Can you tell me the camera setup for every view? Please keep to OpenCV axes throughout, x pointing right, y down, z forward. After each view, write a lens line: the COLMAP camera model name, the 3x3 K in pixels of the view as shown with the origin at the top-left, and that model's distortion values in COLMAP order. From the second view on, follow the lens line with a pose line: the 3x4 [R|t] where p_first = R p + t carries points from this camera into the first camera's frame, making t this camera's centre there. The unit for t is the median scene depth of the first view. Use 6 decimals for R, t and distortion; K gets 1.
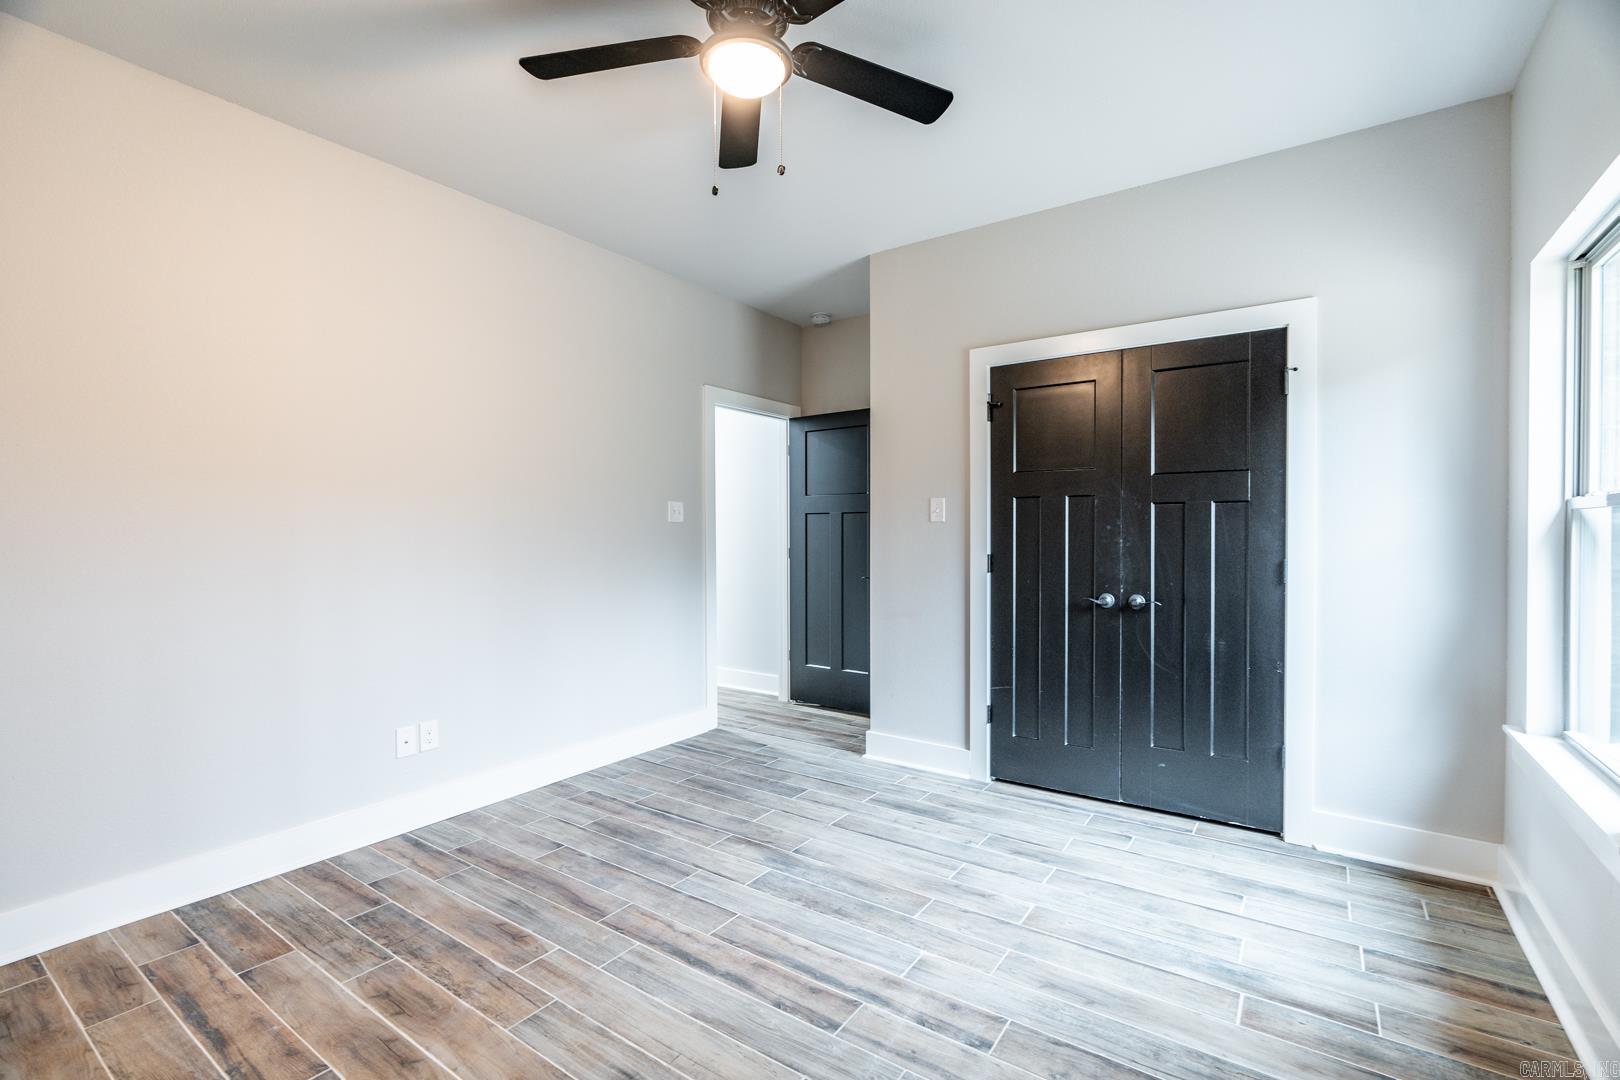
lens RADIAL K [[734.6, 0, 794.7], [0, 734.6, 534.1], [0, 0, 1]] dist [-0.005659, 0.001099]
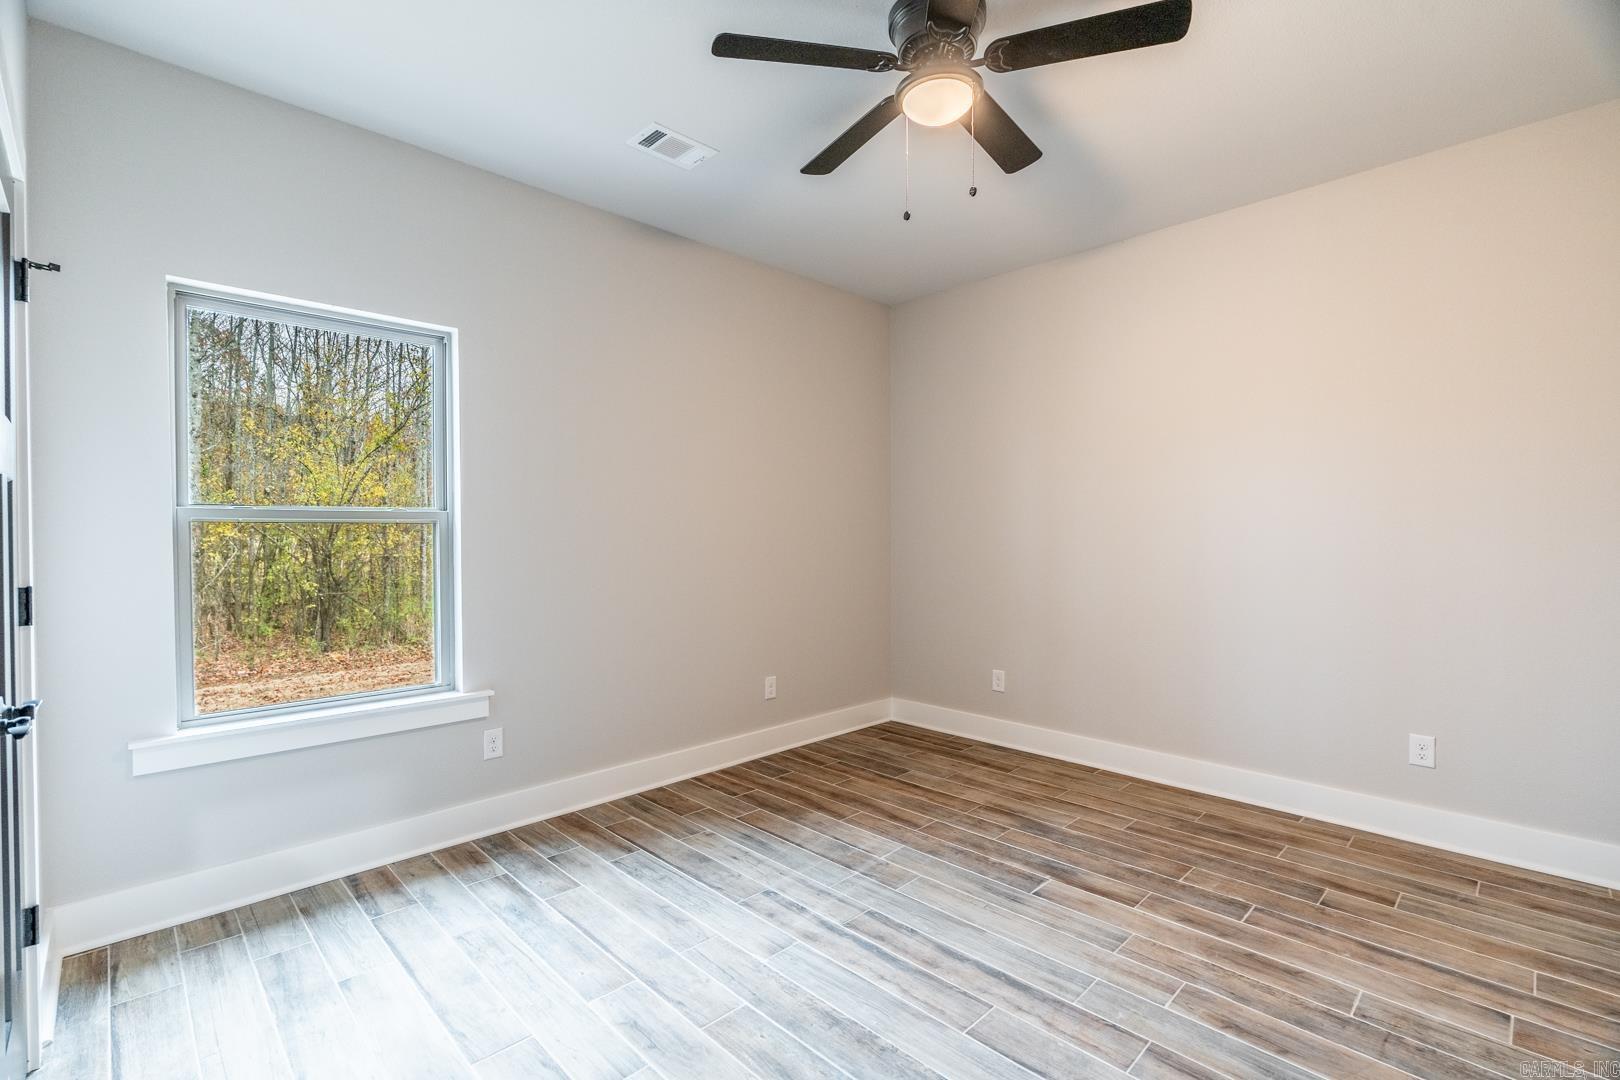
lens RADIAL K [[734.6, 0, 811.8], [0, 734.6, 541.6], [0, 0, 1]] dist [-0.005659, 0.001099]
pose [[-0.986828, 0.004243, 0.161717, -0.052613], [0.006474, 0.999891, 0.013271, -0.006323], [-0.161643, 0.014143, -0.986748, 2.064561]]
